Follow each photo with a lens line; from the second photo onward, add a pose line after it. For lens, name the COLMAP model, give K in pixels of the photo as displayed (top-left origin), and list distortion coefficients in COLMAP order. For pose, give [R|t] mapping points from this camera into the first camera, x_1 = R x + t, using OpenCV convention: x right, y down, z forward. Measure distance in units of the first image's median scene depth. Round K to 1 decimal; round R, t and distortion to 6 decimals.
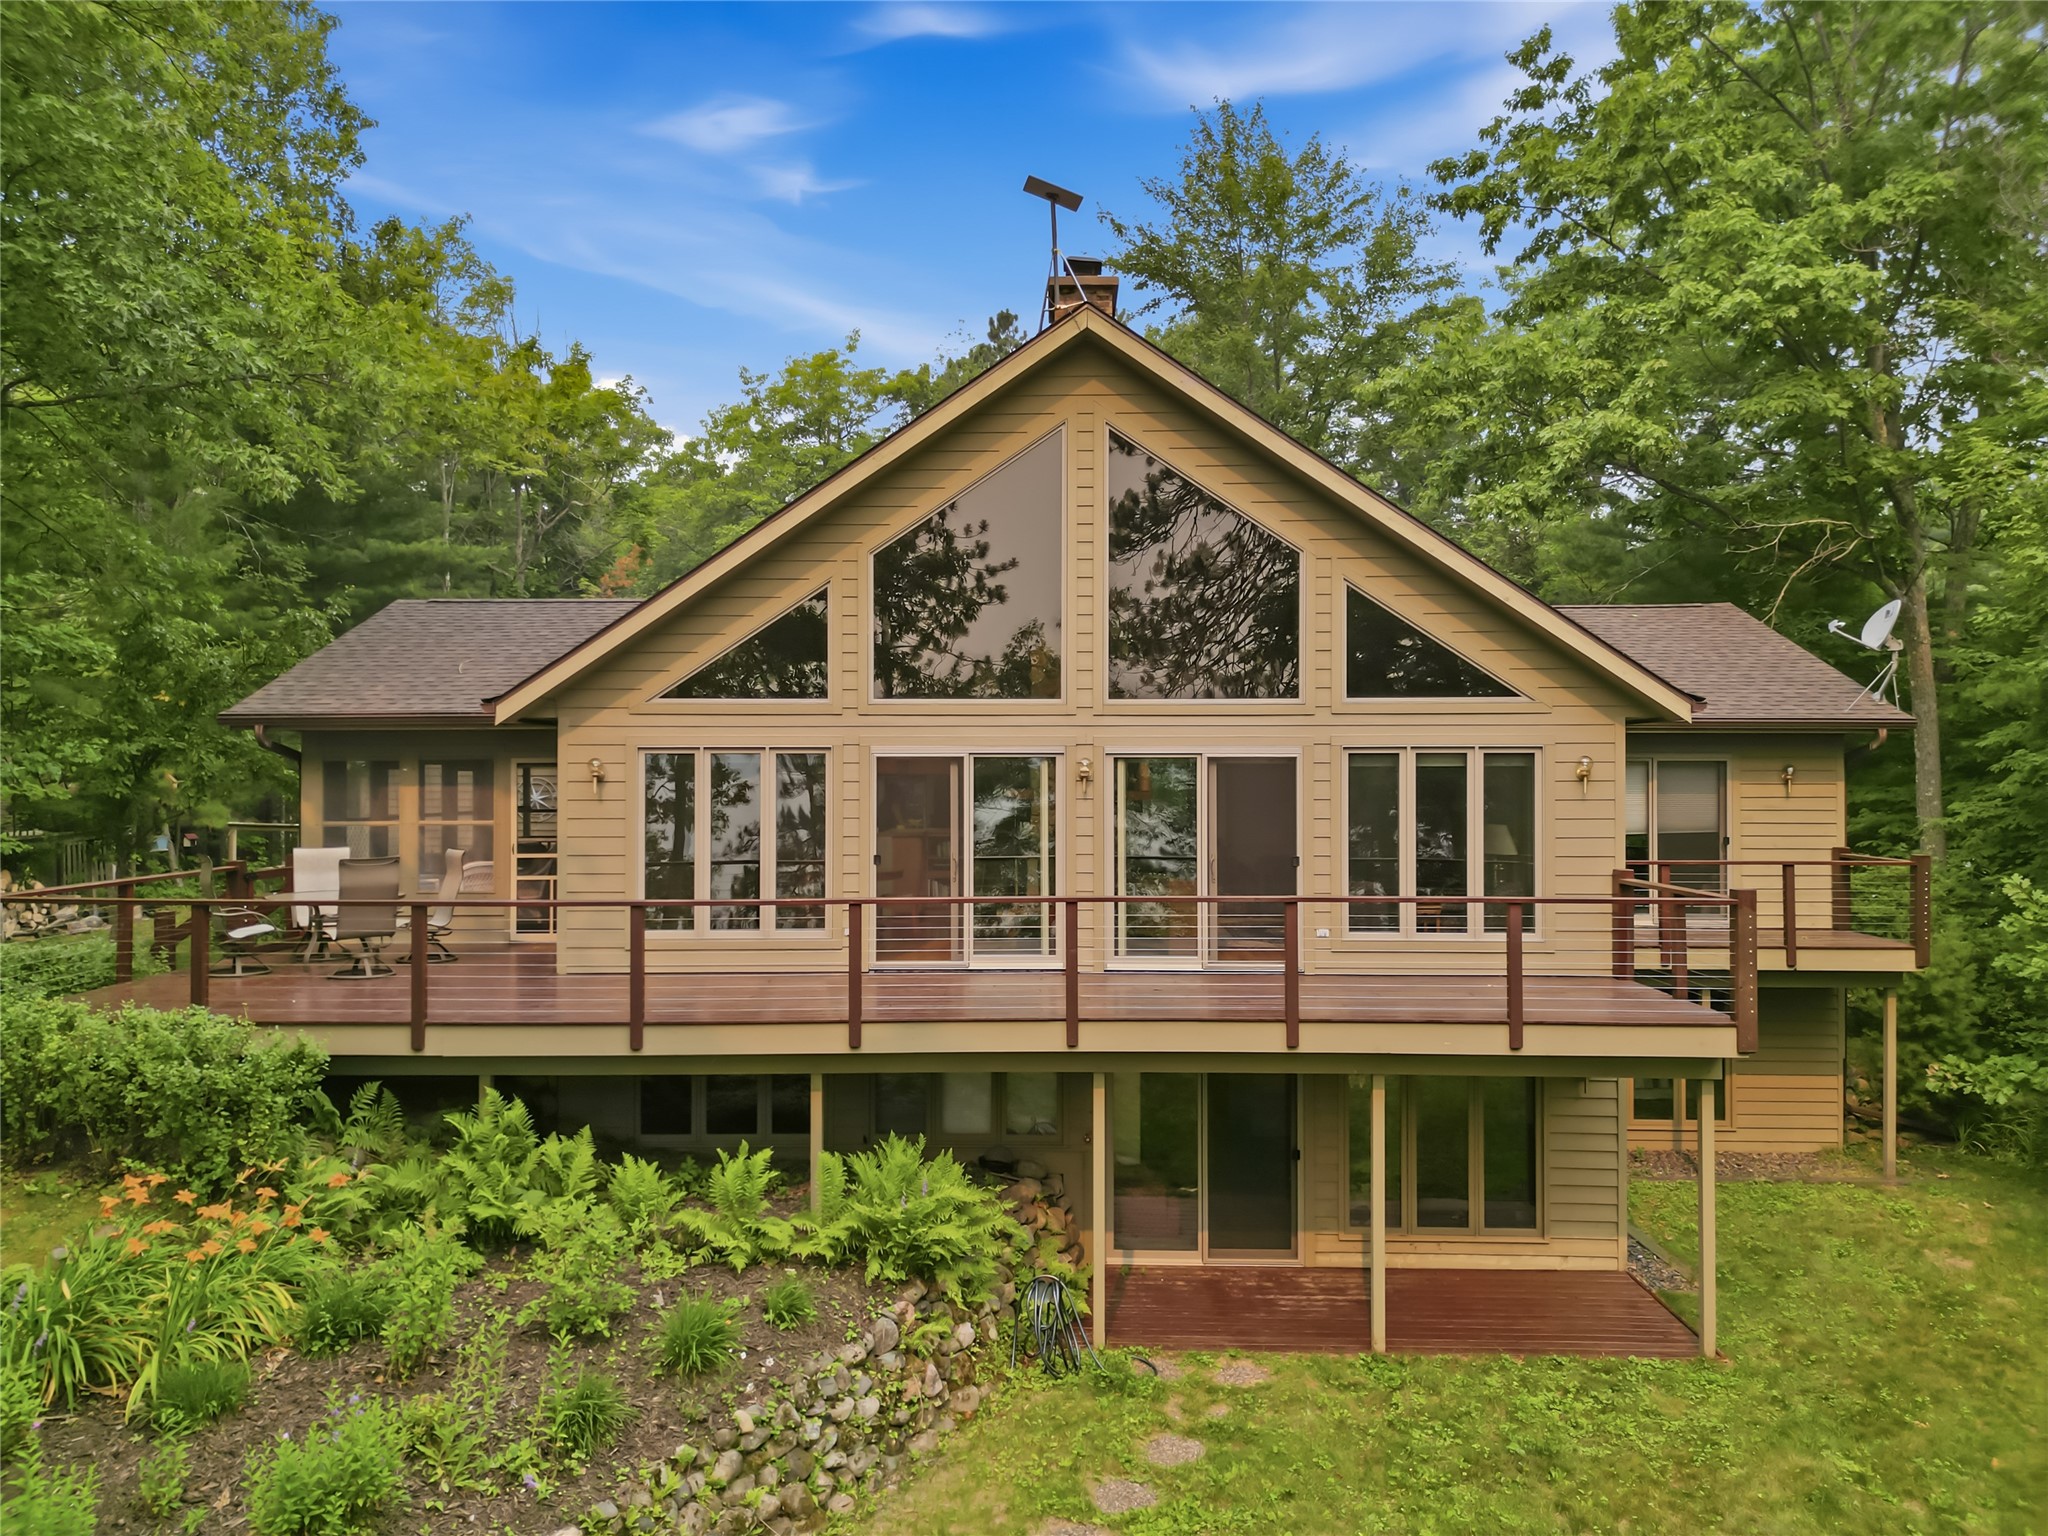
lens RADIAL K [[1455.4, 0, 1009.4], [0, 1455.4, 754.9], [0, 0, 1]] dist [0.040291, -0.030611]
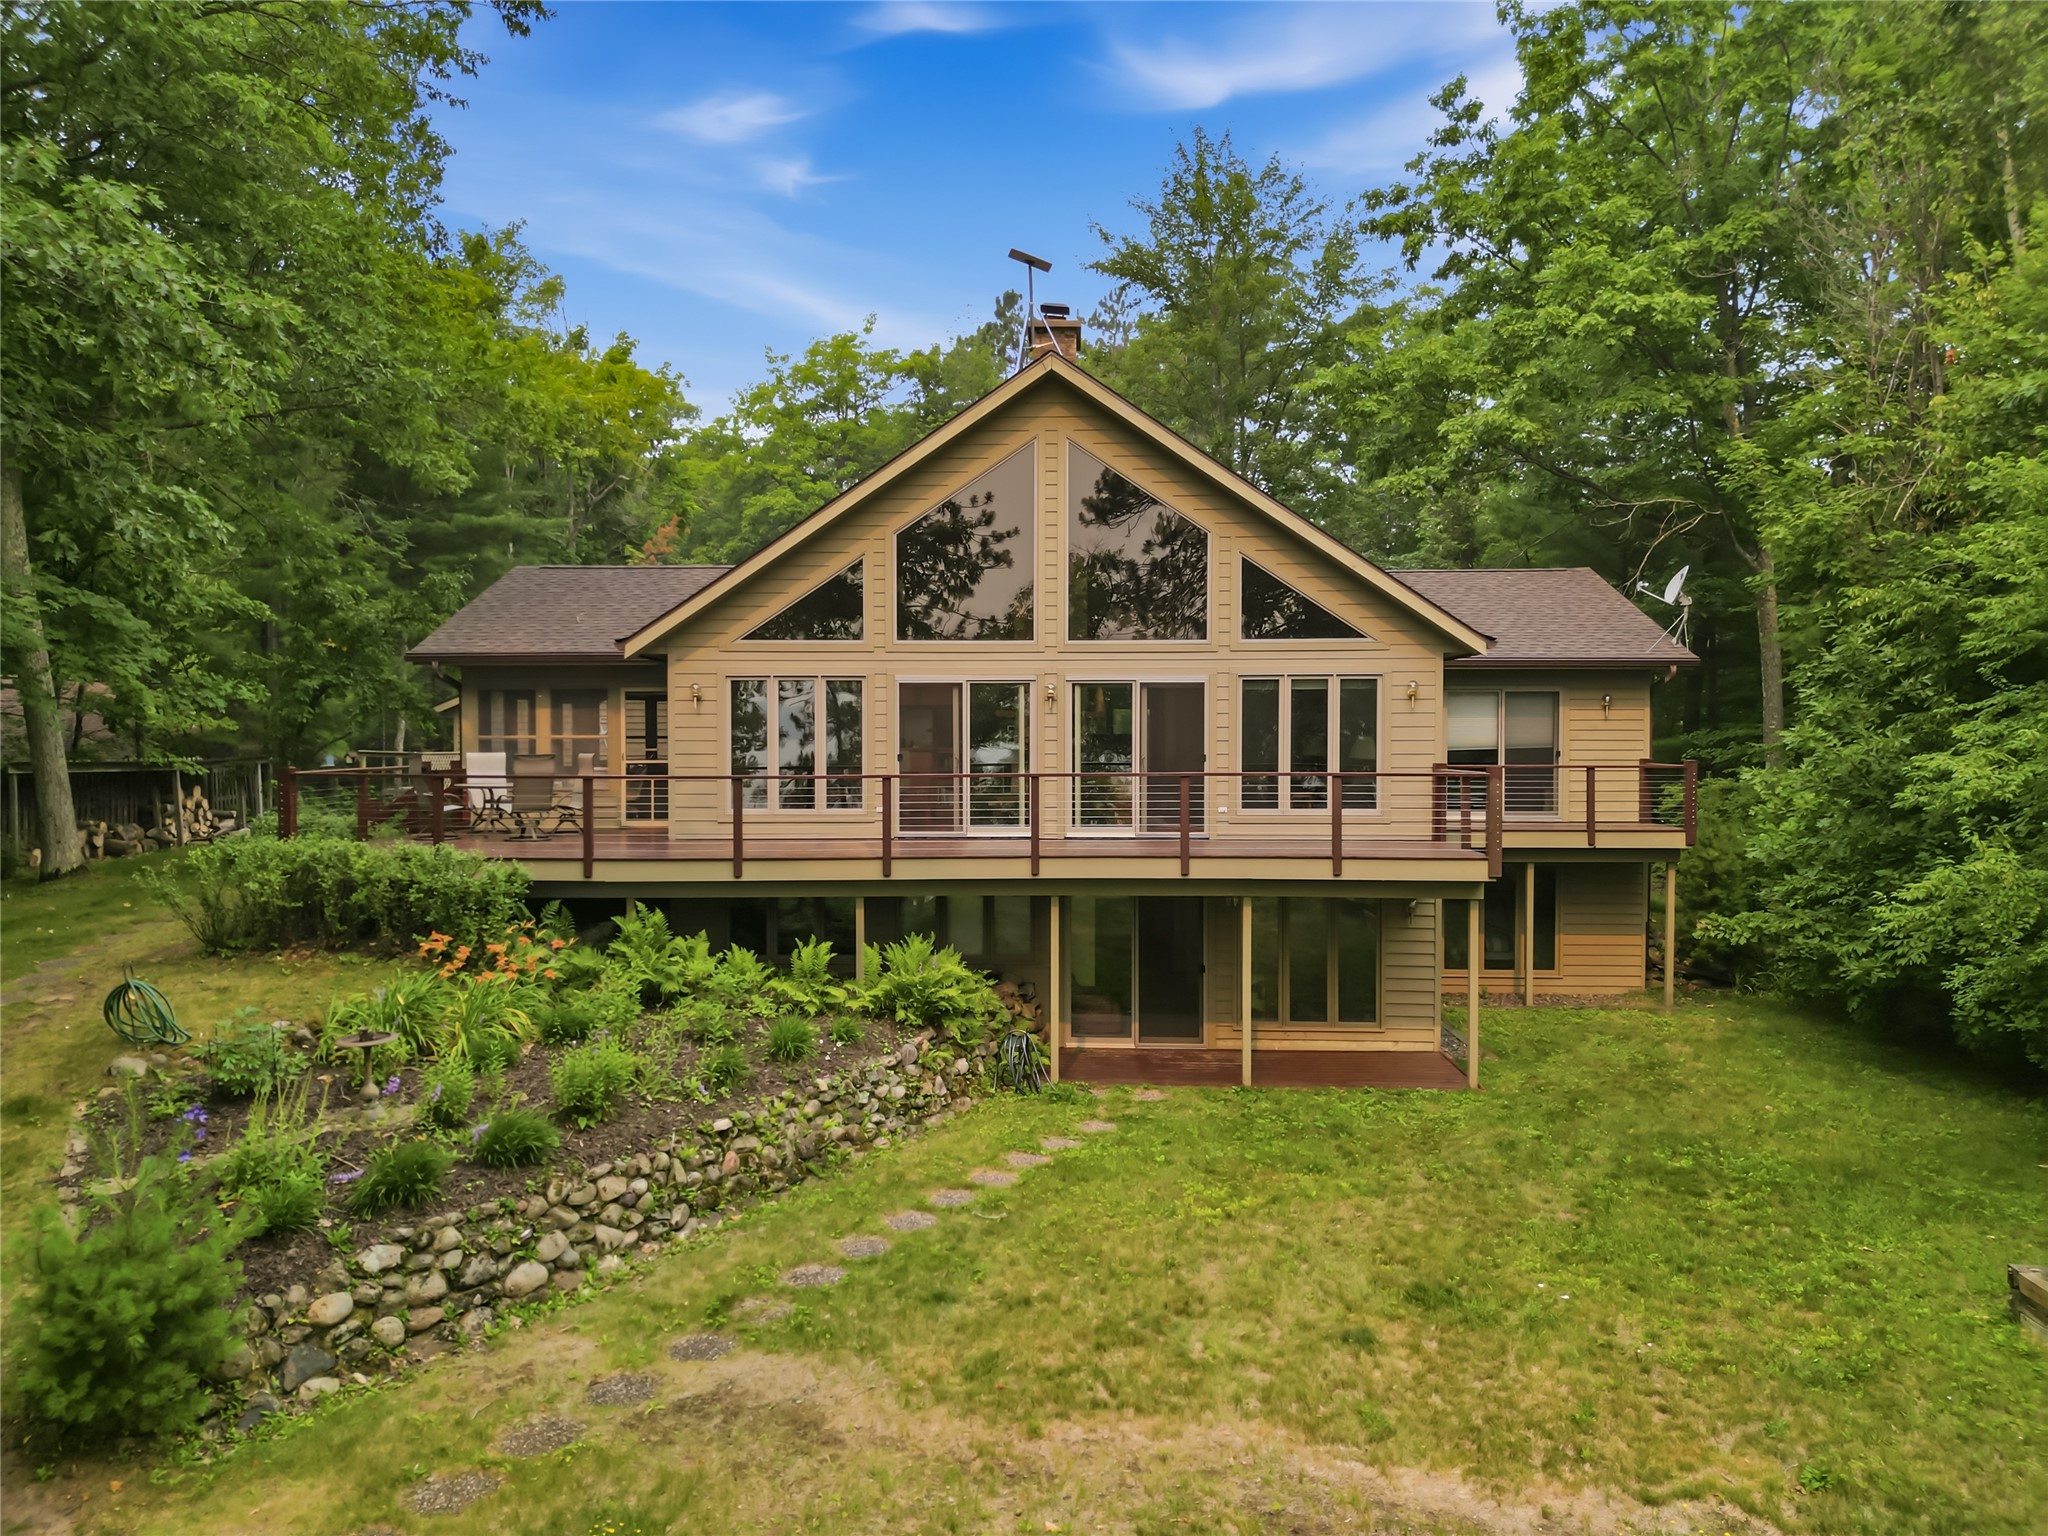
lens RADIAL K [[1455.4, 0, 1005.2], [0, 1455.4, 764.2], [0, 0, 1]] dist [0.040291, -0.030611]
pose [[0.999940, 0.000114, -0.010978, 0.023760], [0.000238, 0.999487, 0.032029, 0.034577], [0.010976, -0.032030, 0.999427, -0.372022]]
